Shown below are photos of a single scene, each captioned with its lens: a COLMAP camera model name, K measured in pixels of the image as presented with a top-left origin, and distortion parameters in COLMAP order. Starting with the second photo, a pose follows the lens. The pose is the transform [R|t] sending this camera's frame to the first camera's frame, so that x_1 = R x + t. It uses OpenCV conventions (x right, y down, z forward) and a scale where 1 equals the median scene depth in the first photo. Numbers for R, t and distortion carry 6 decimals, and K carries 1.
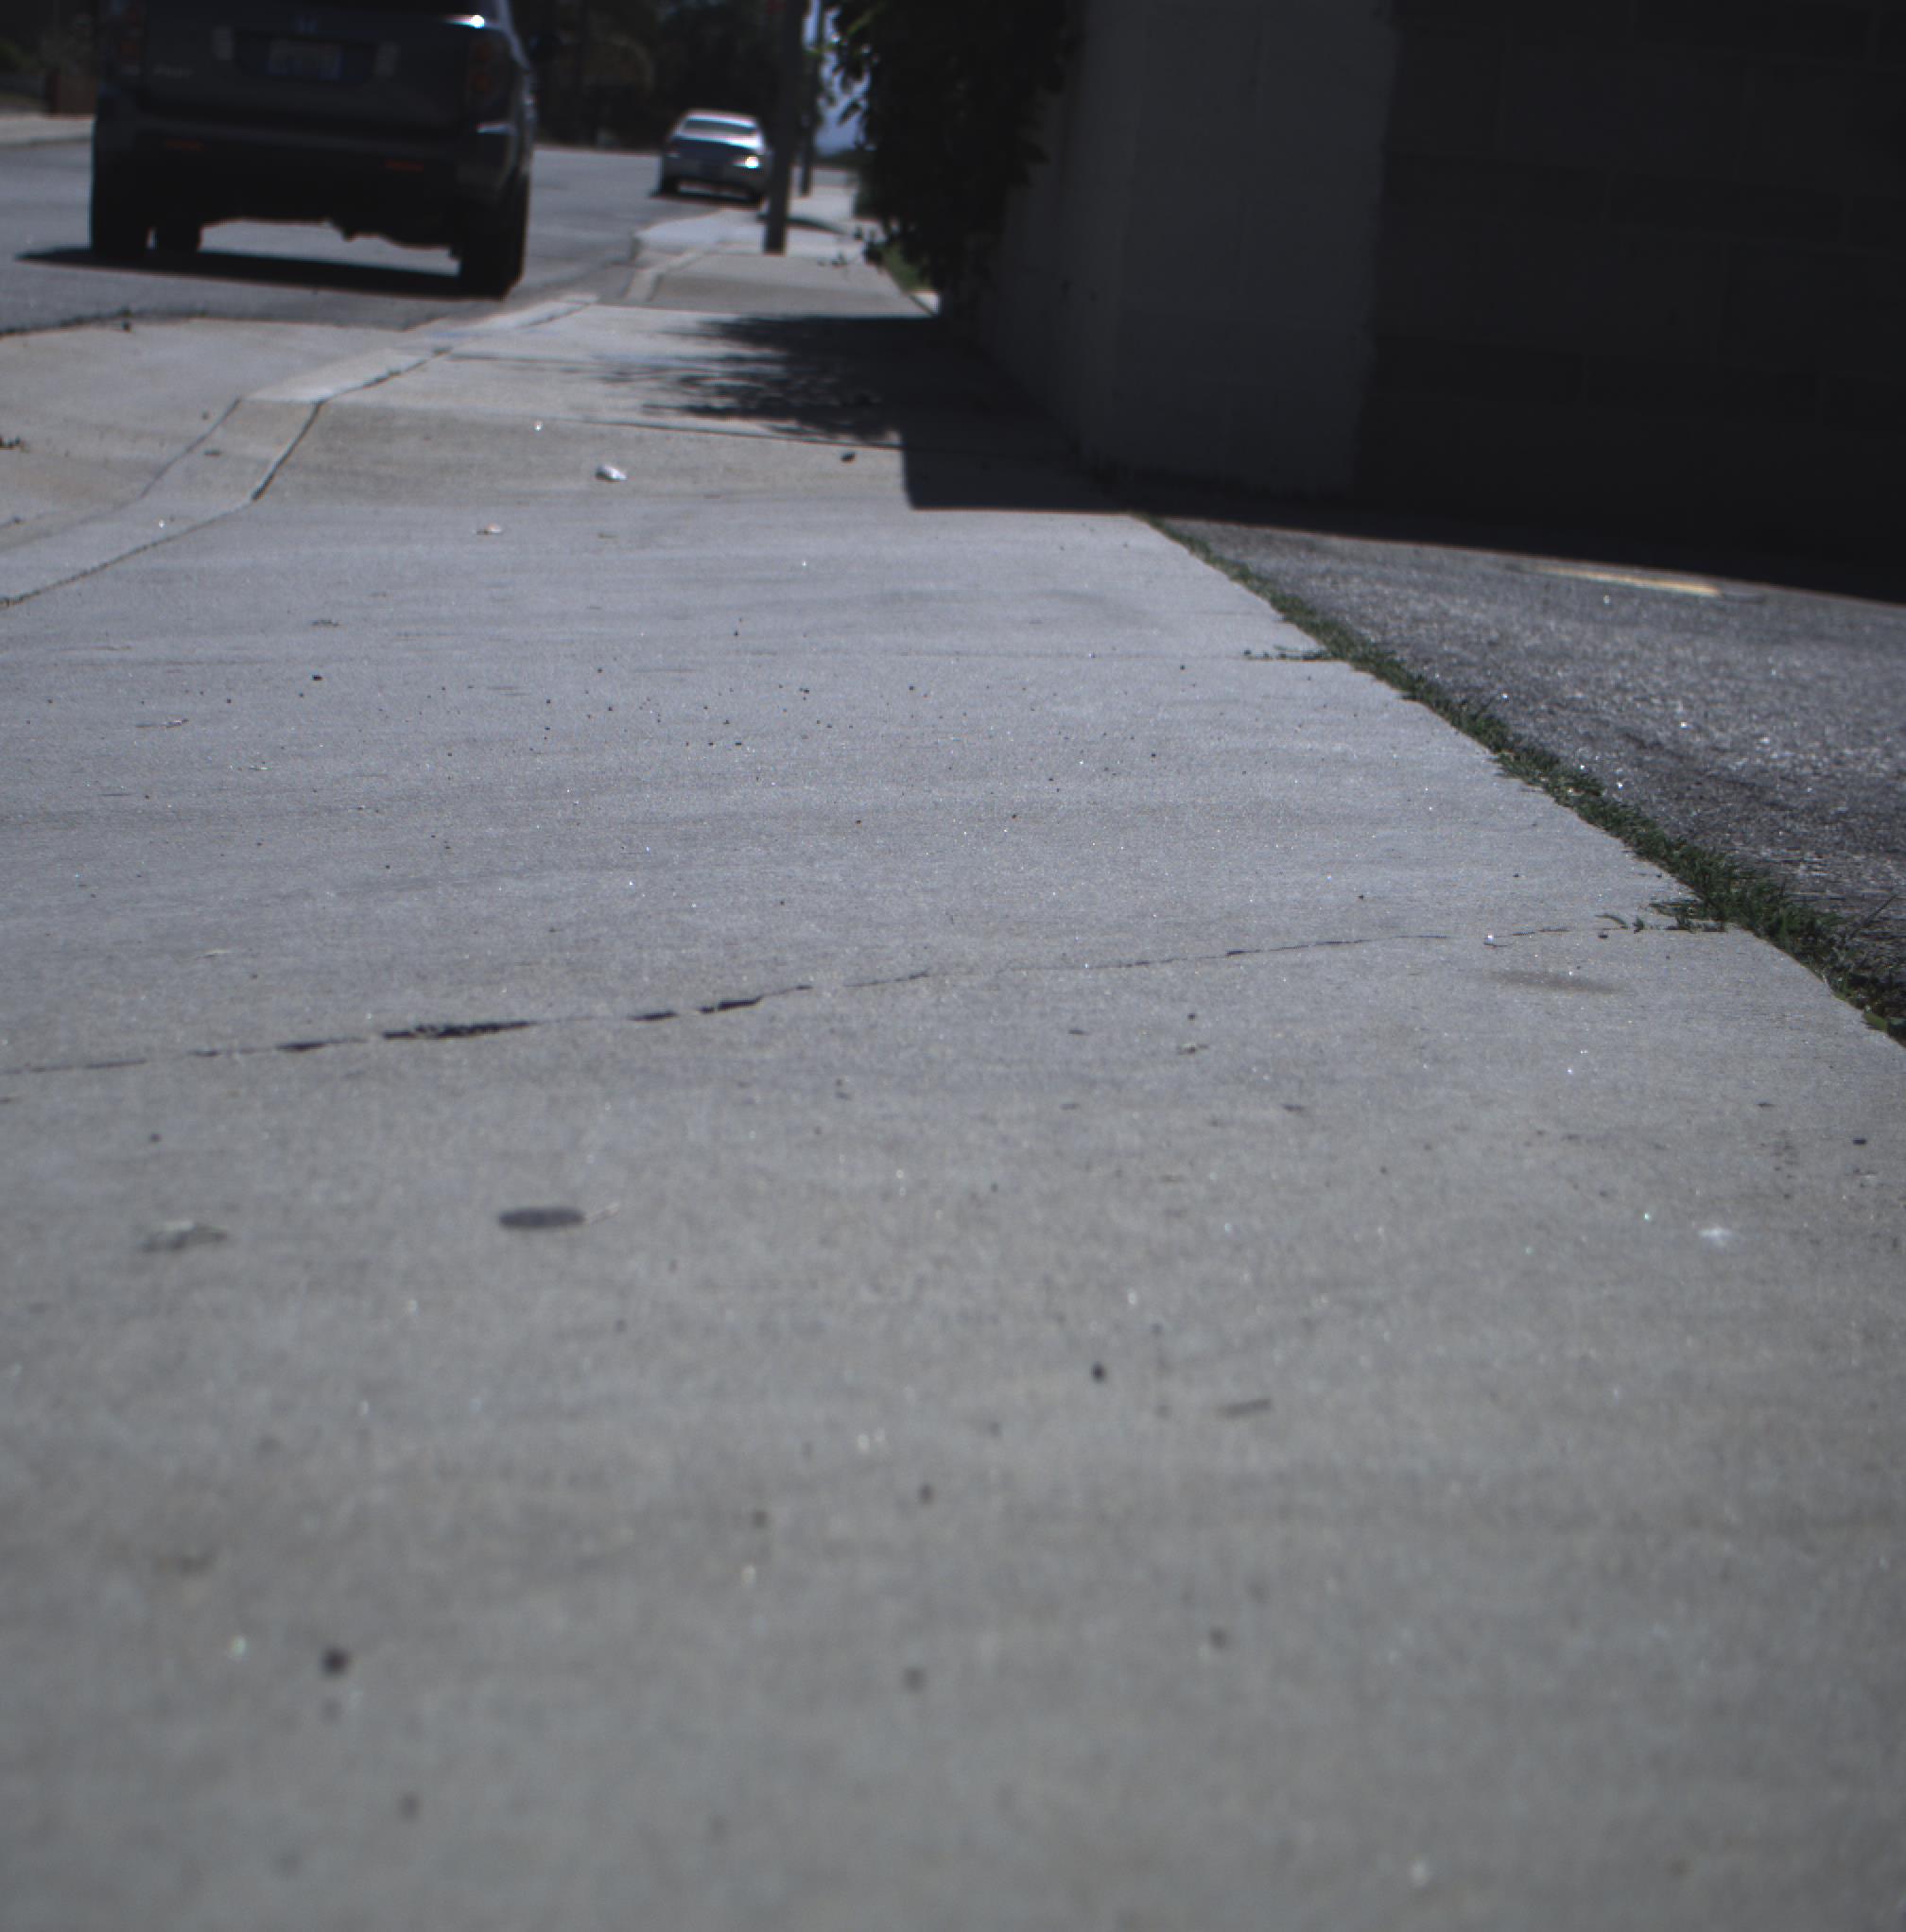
lens RADIAL K [[4632.6, 0, 953.0], [0, 4632.6, 966.0], [0, 0, 1]] dist [-0.098407, 0.364040]
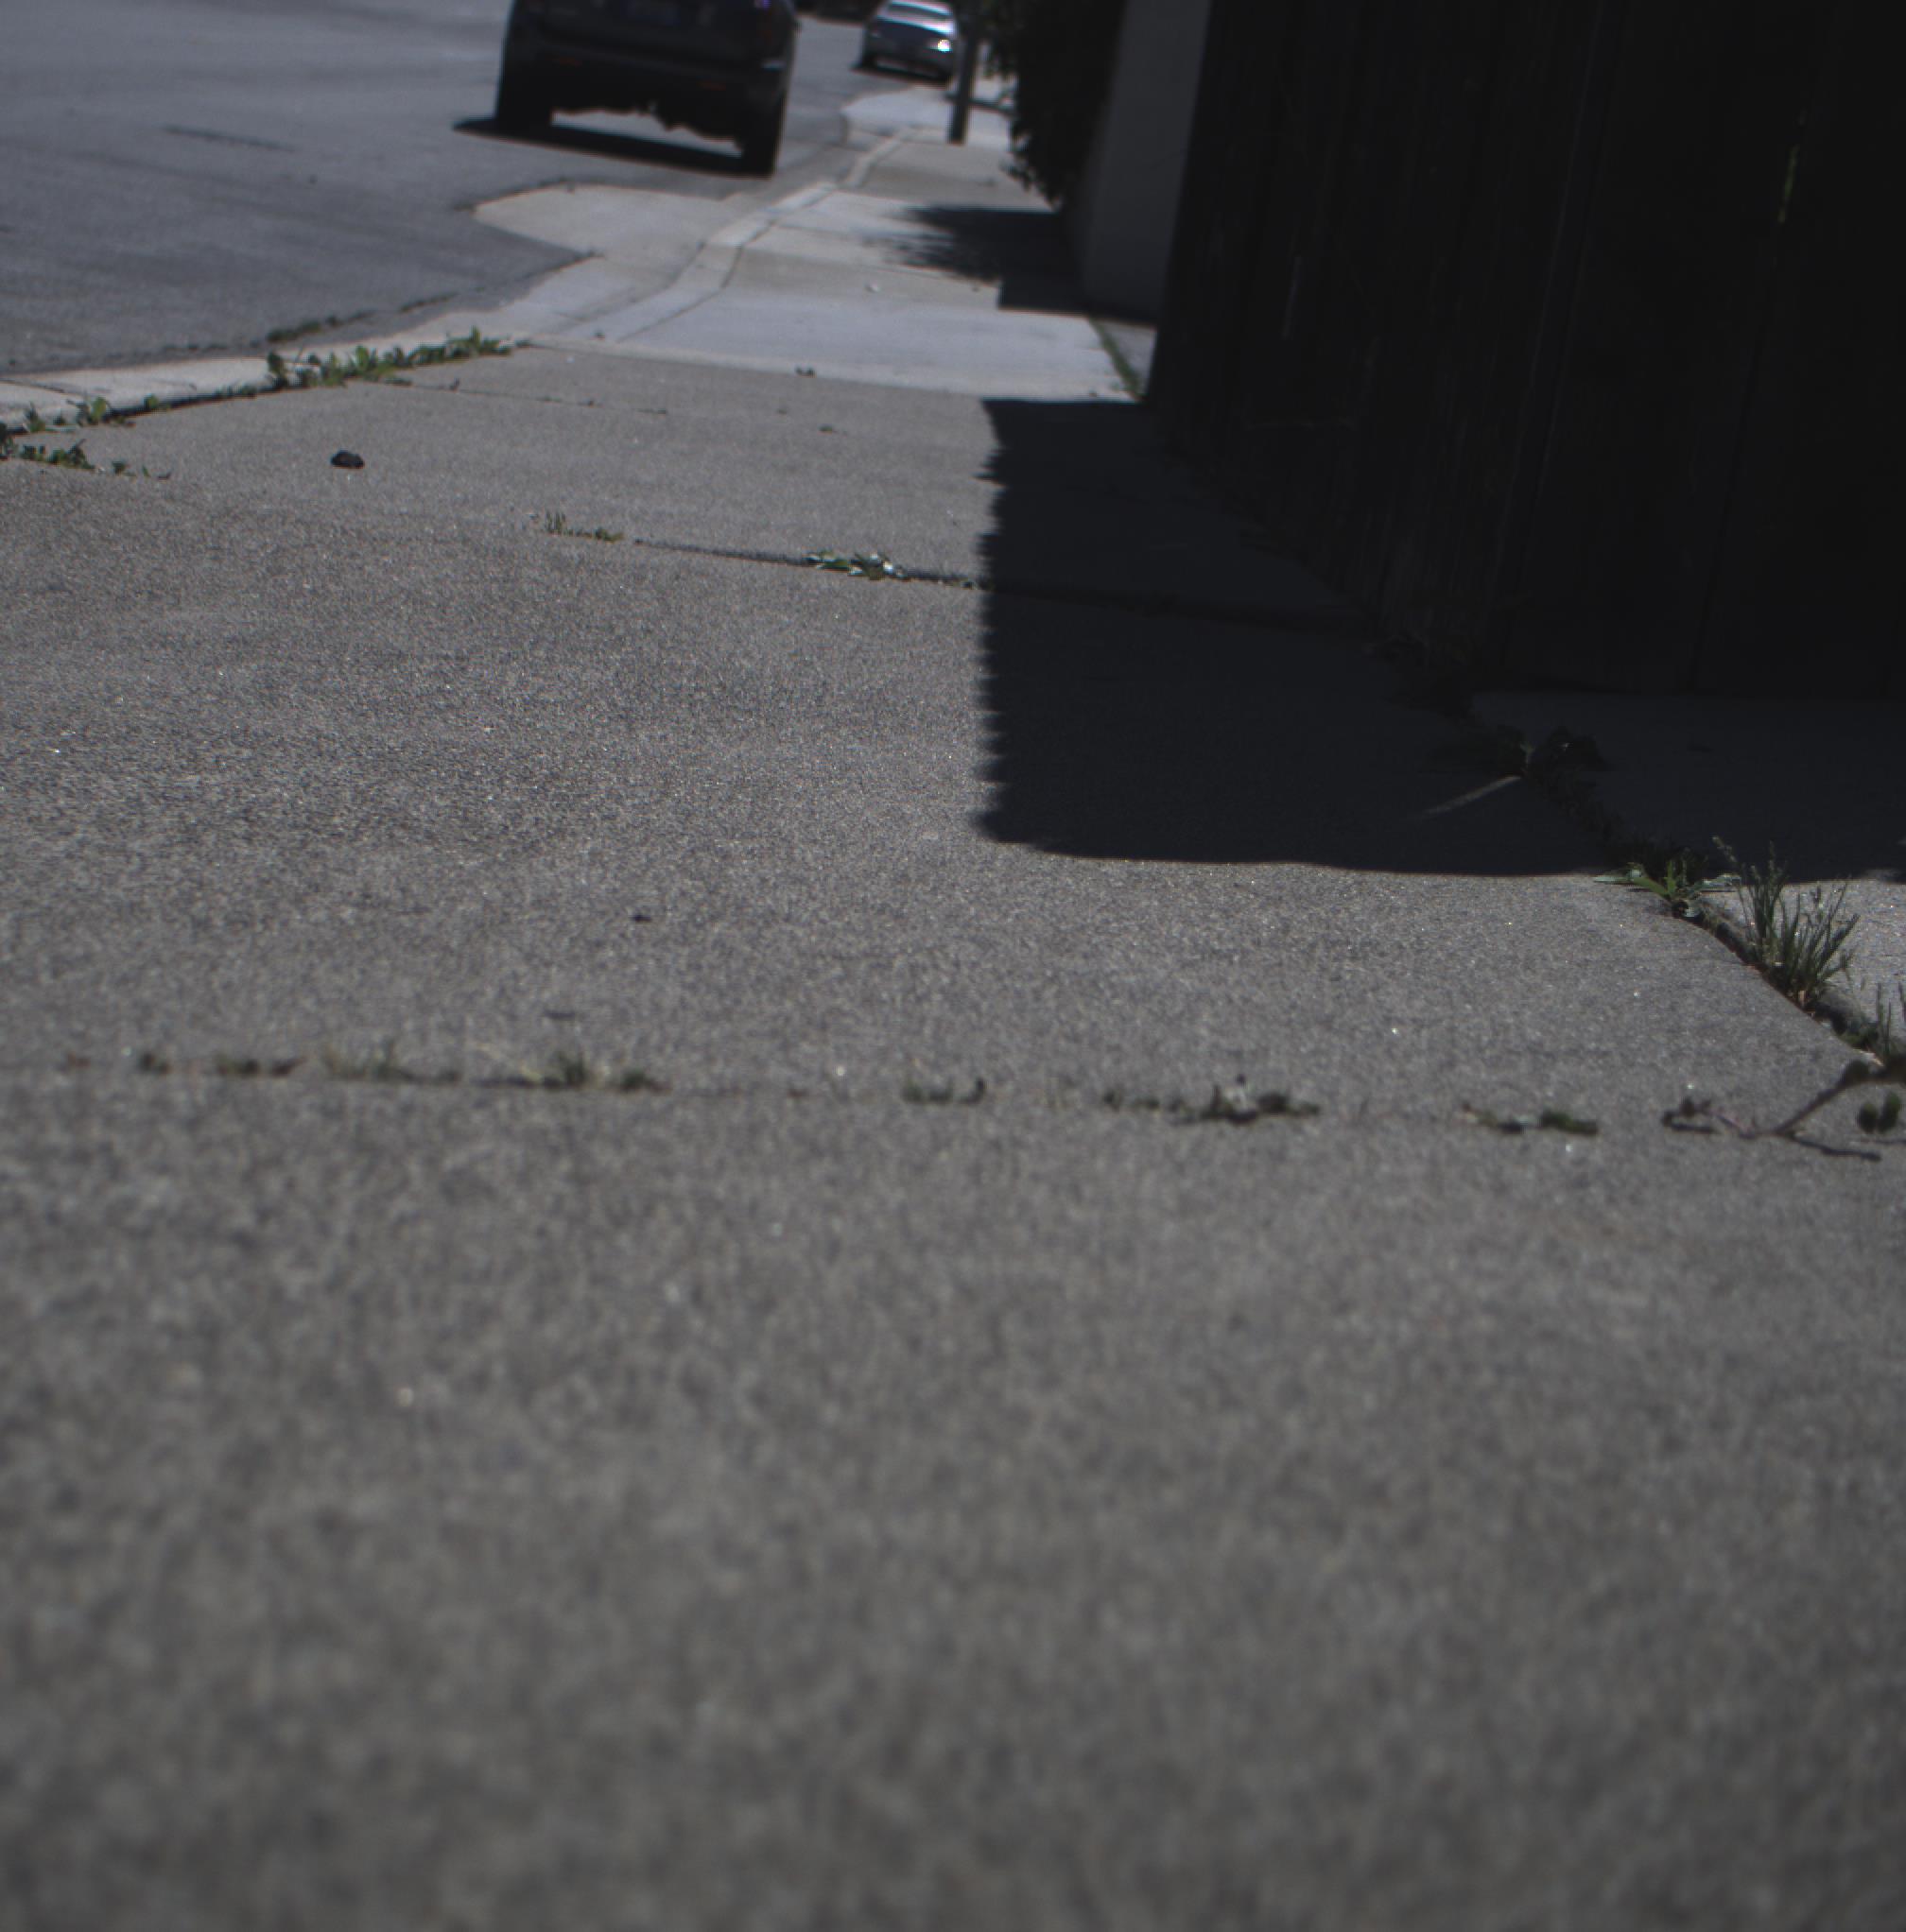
lens RADIAL K [[4632.6, 0, 953.0], [0, 4632.6, 966.0], [0, 0, 1]] dist [-0.098407, 0.364040]
pose [[0.996729, 0.076490, -0.026088, 0.048904], [-0.075705, 0.996684, 0.029841, 0.148583], [0.028284, -0.027768, 0.999214, -1.226871]]
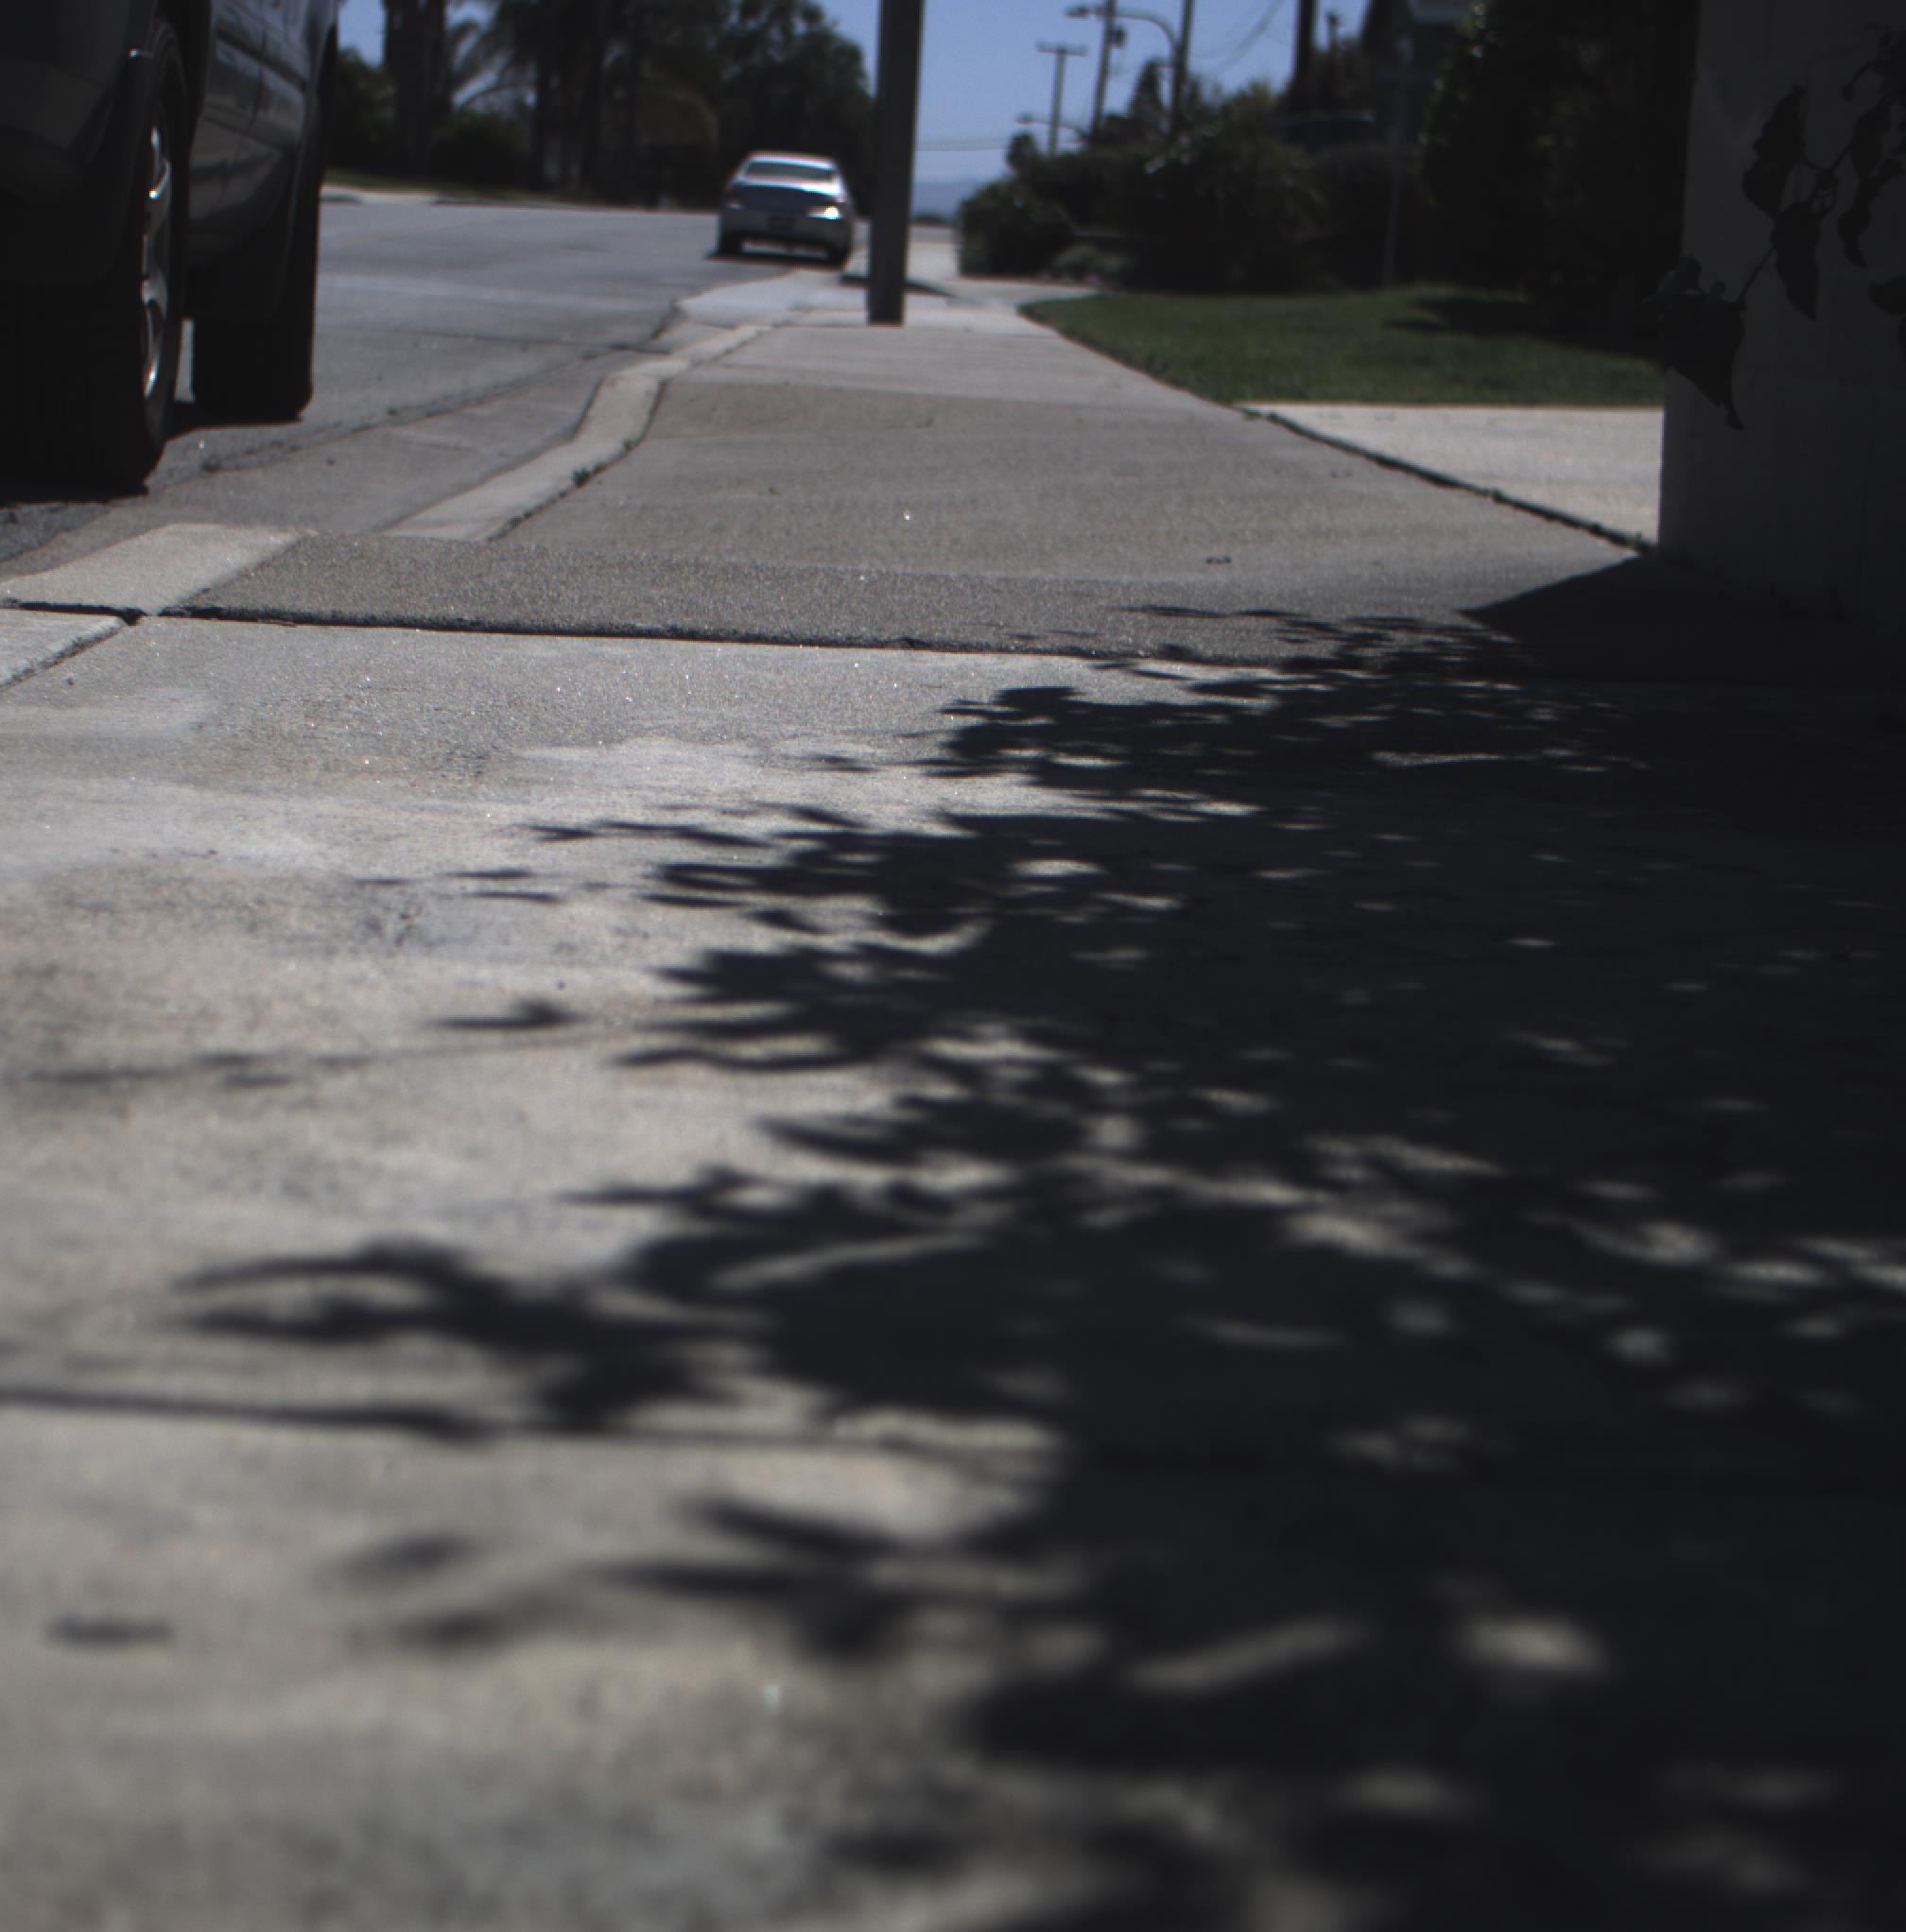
lens RADIAL K [[4689.6, 0, 953.0], [0, 4689.6, 966.0], [0, 0, 1]] dist [-0.167252, 0.697417]
pose [[0.999494, -0.025138, -0.019507, -0.089344], [0.024831, 0.999567, -0.015813, -0.265902], [0.019896, 0.015321, 0.999685, 1.719197]]
